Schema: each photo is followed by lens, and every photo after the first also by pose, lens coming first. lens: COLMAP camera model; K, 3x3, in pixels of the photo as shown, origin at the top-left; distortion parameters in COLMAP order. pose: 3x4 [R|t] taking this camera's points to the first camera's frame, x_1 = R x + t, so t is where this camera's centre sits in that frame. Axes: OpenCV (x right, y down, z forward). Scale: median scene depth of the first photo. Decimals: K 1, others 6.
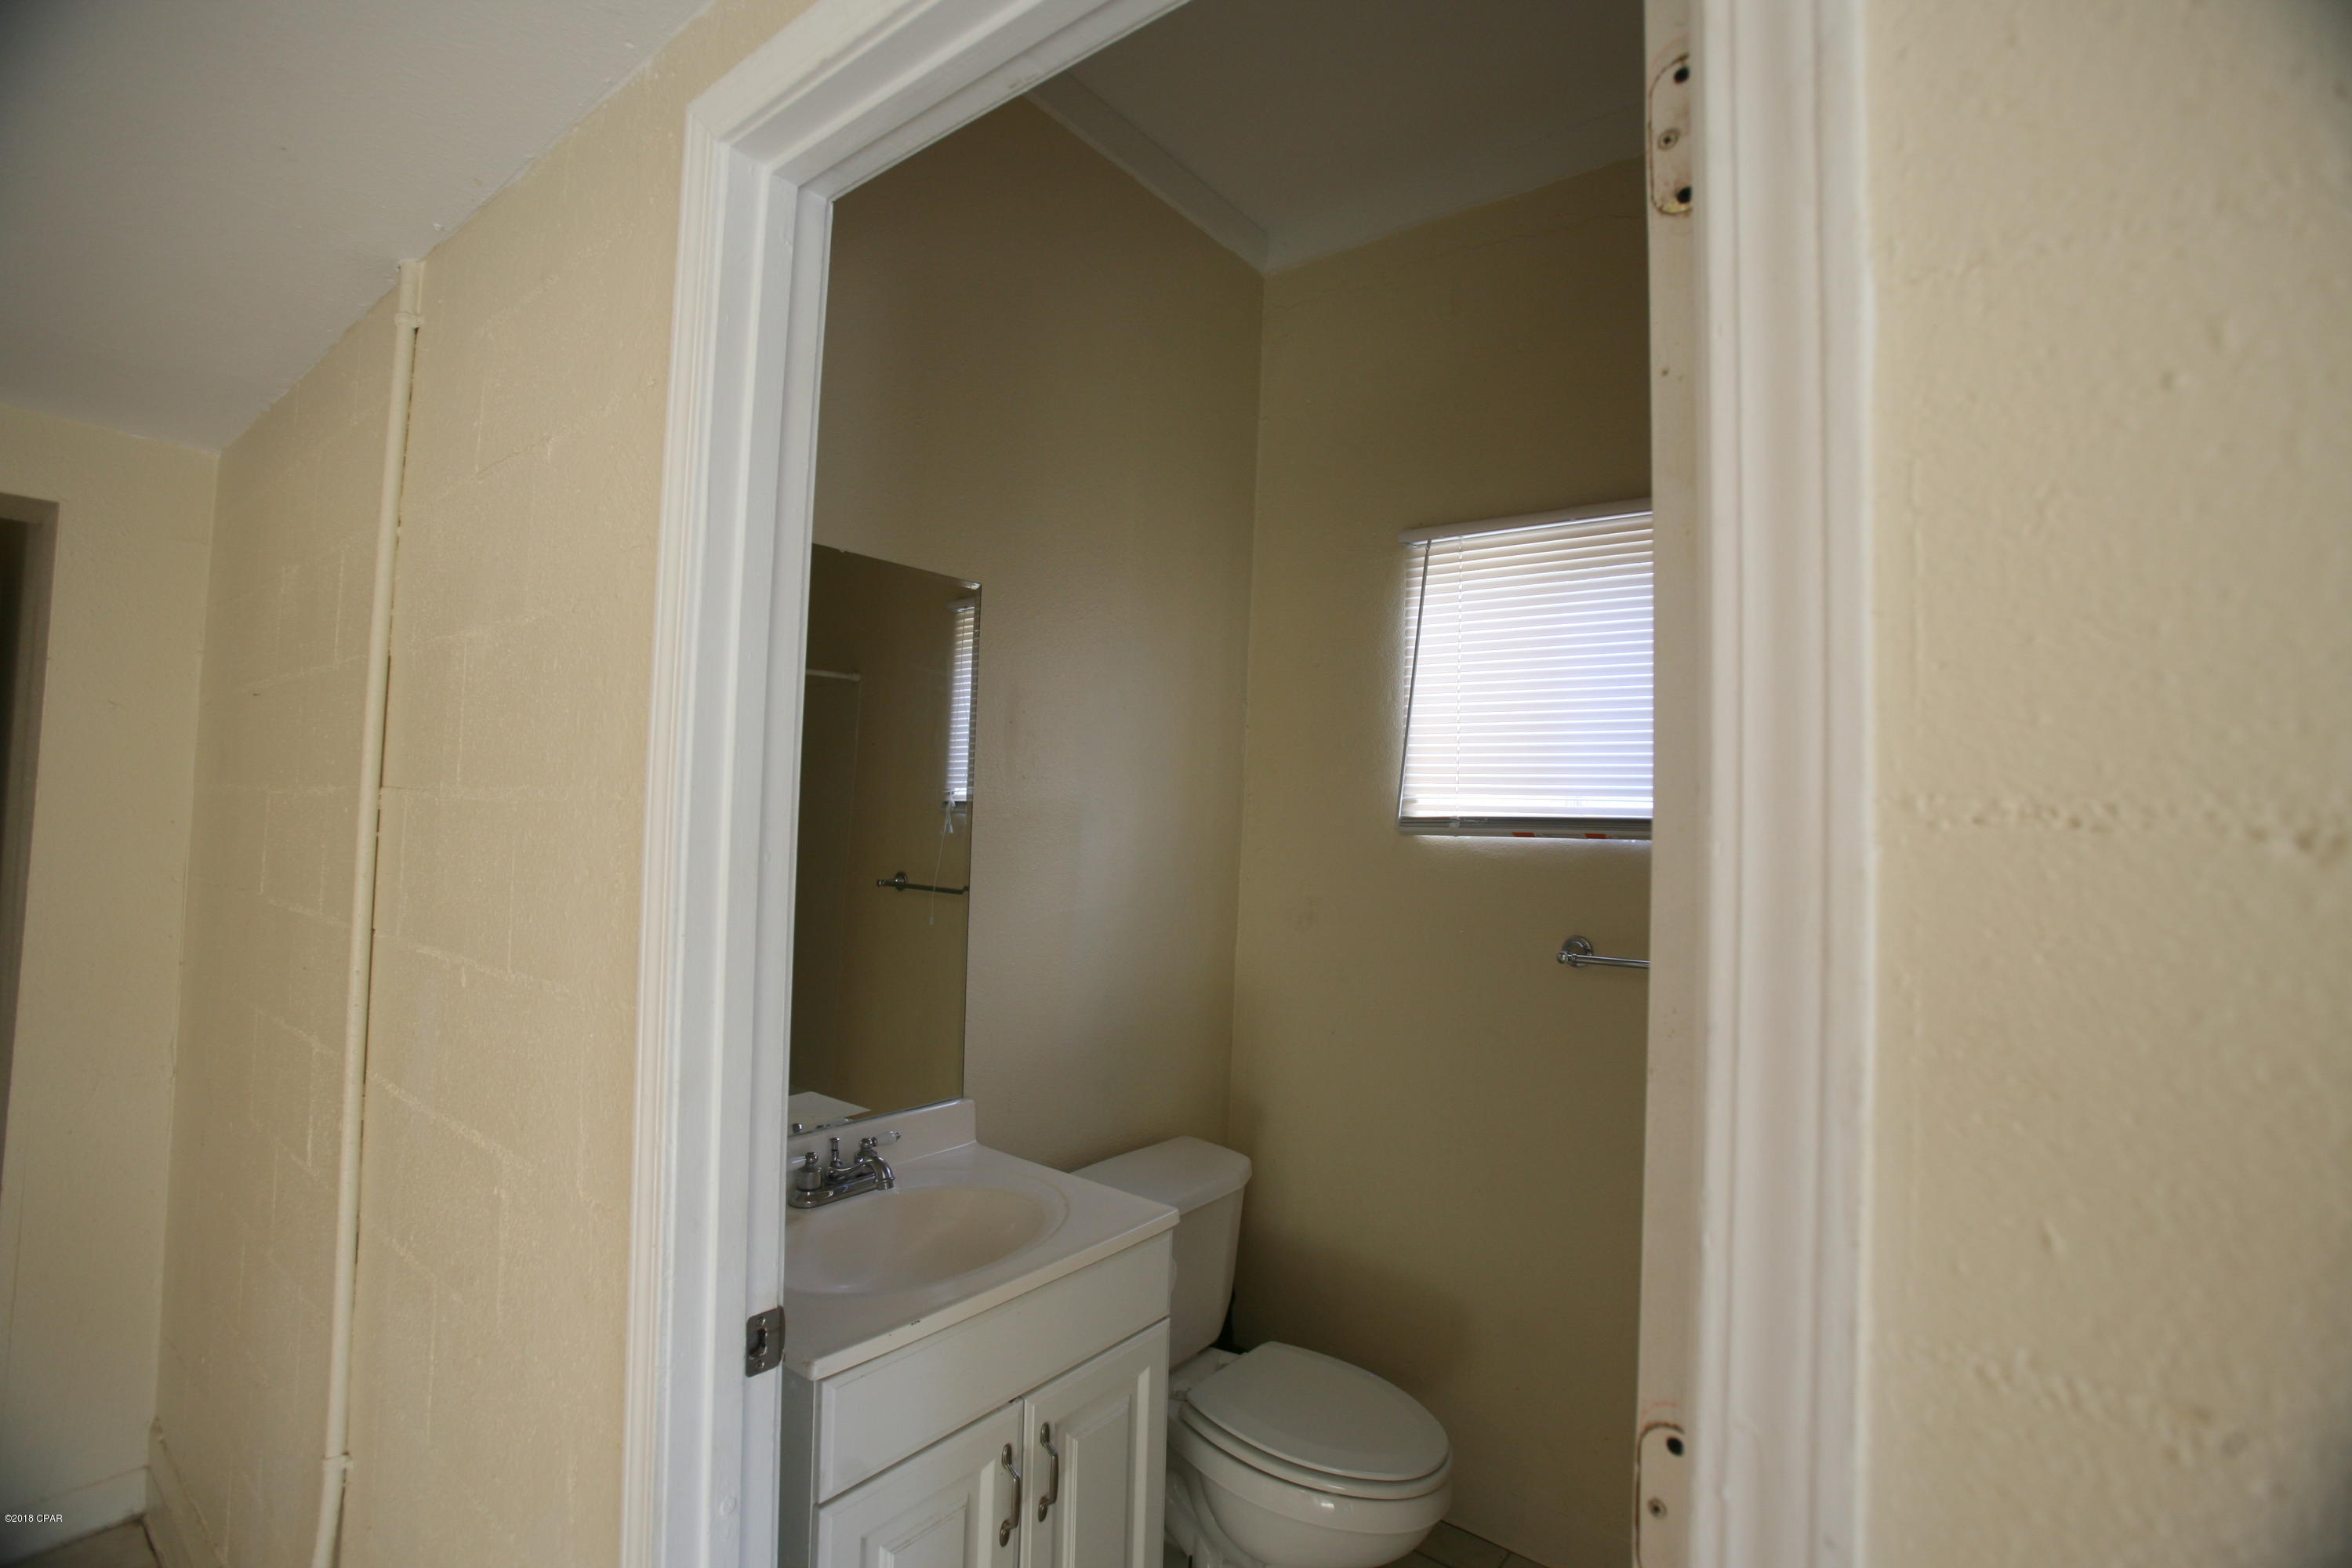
lens RADIAL K [[1069.7, 0, 1178.6], [0, 1069.7, 775.3], [0, 0, 1]] dist [-0.047576, 0.016867]
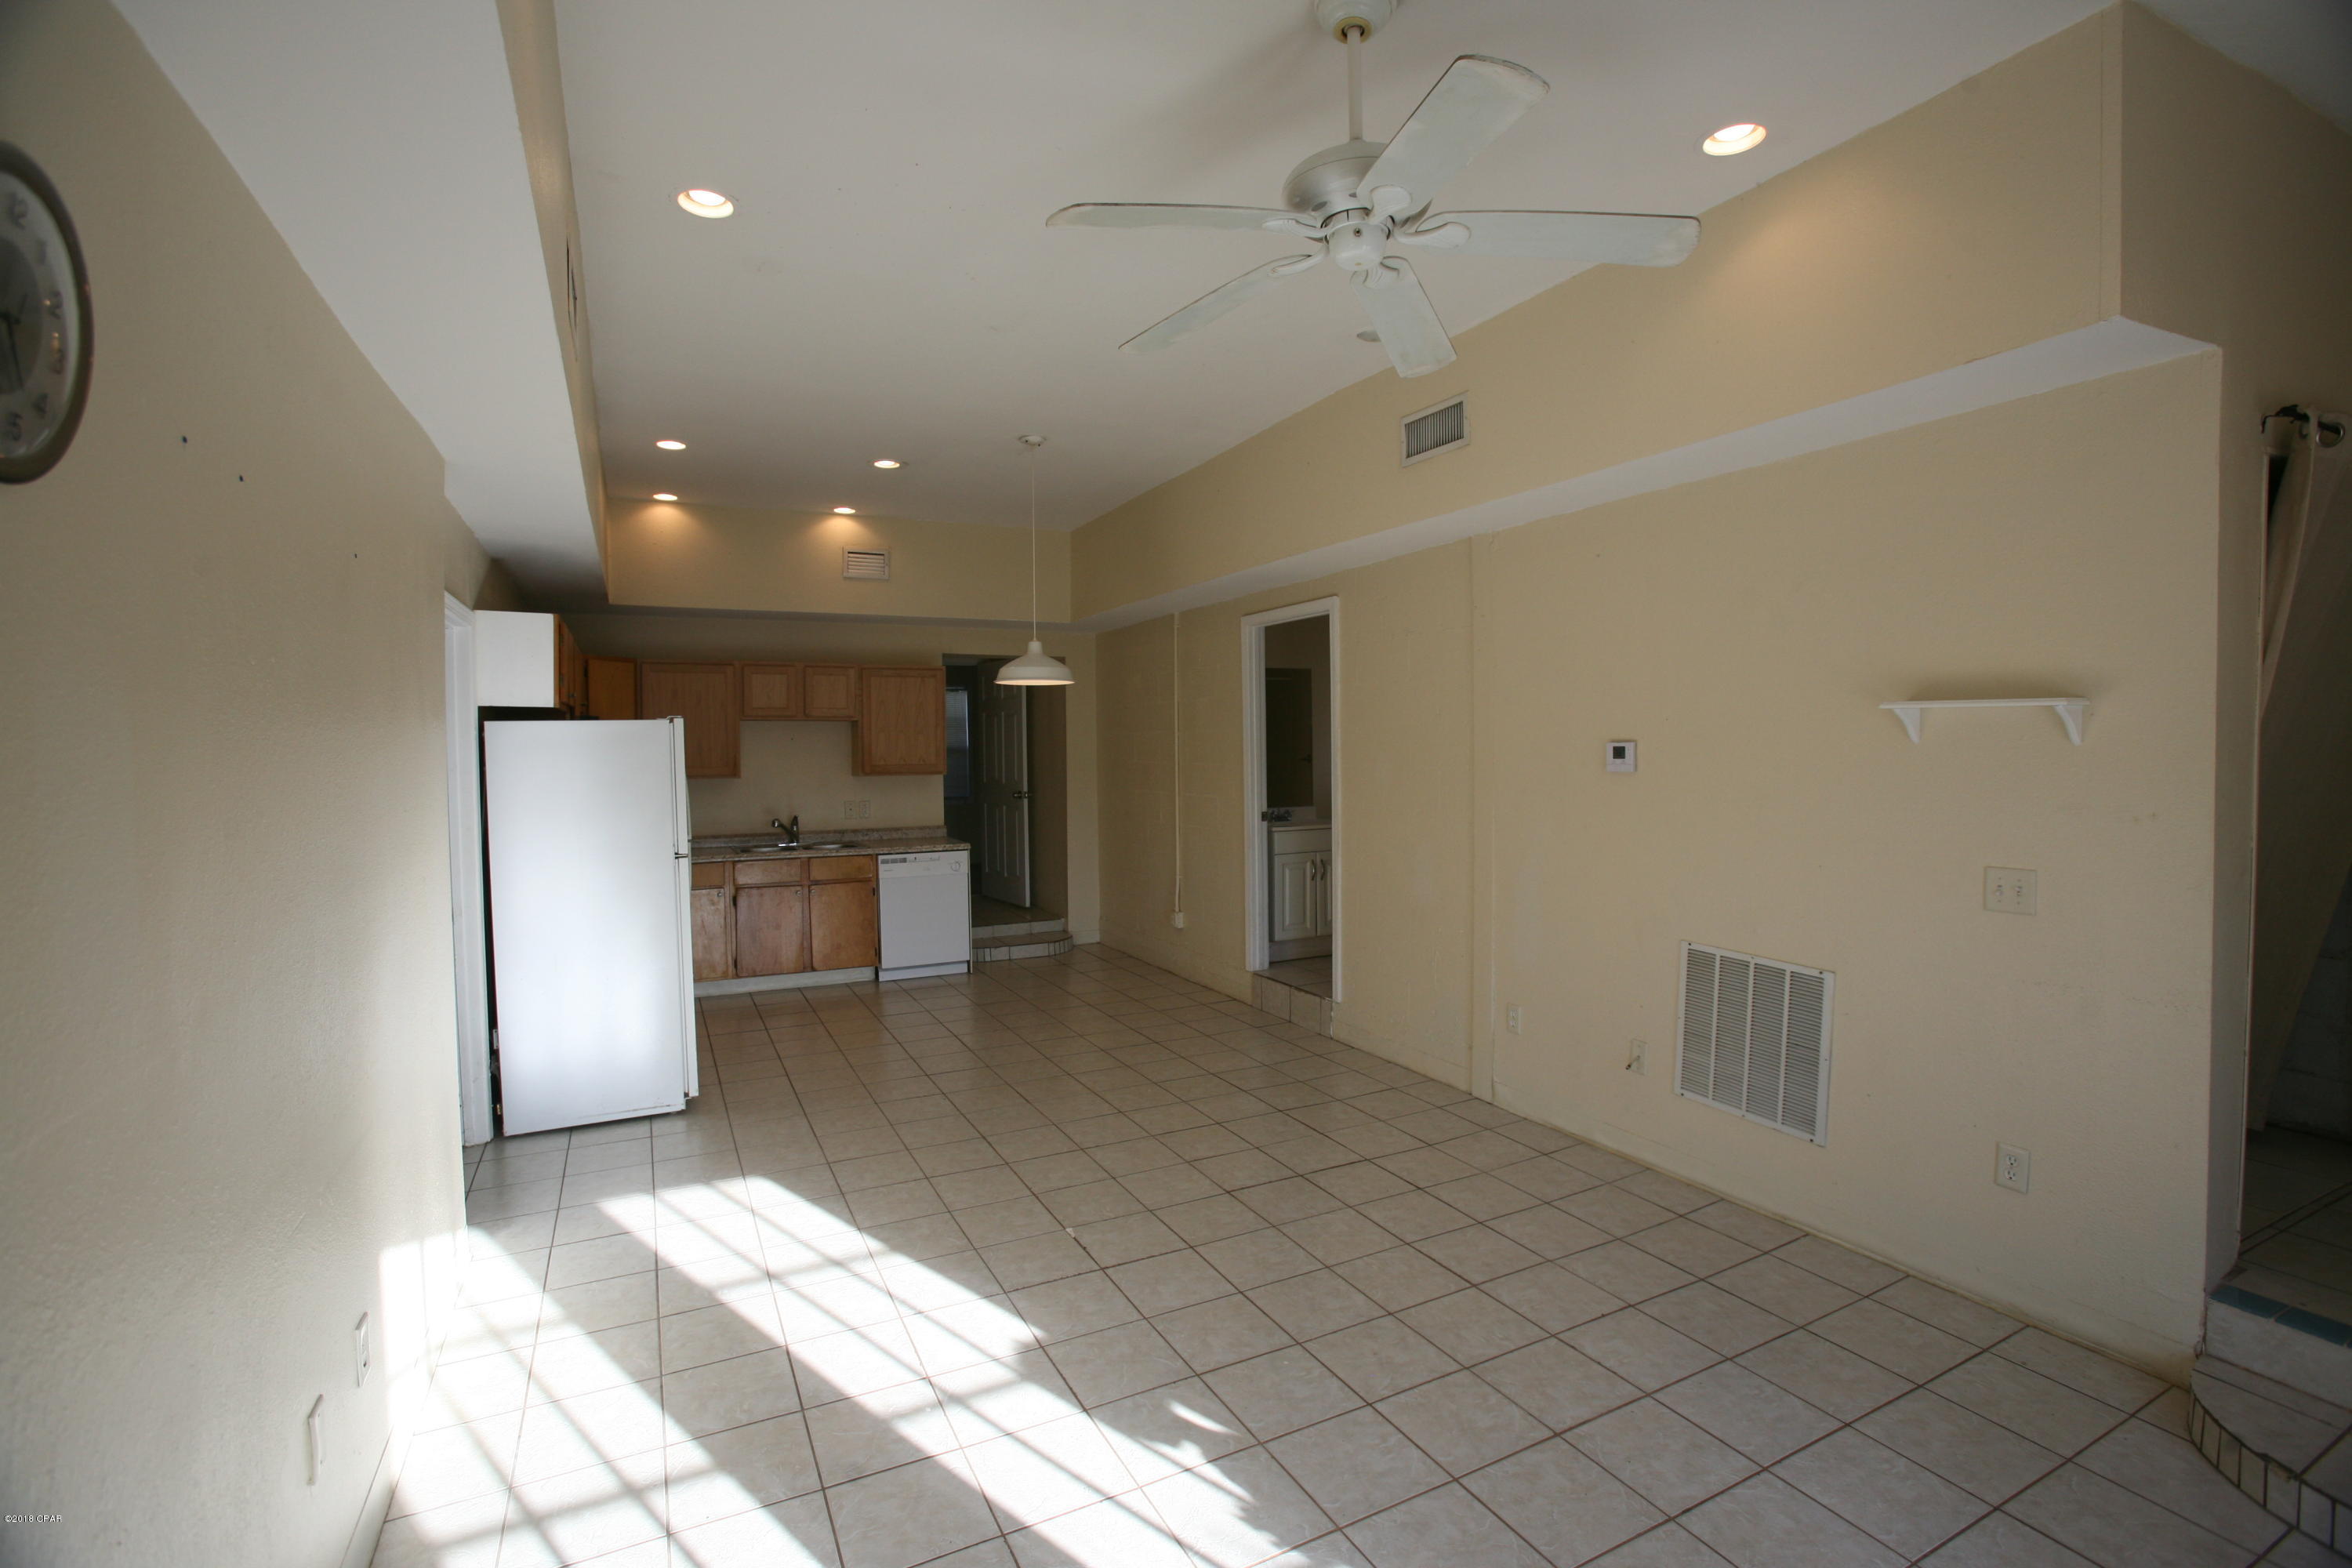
lens RADIAL K [[1069.7, 0, 1174.0], [0, 1069.7, 781.7], [0, 0, 1]] dist [-0.047576, 0.016867]
pose [[0.906244, -0.027485, -0.421860, 1.494952], [0.058123, 0.996509, 0.059937, -0.059725], [0.418739, -0.078837, 0.904678, -4.104370]]
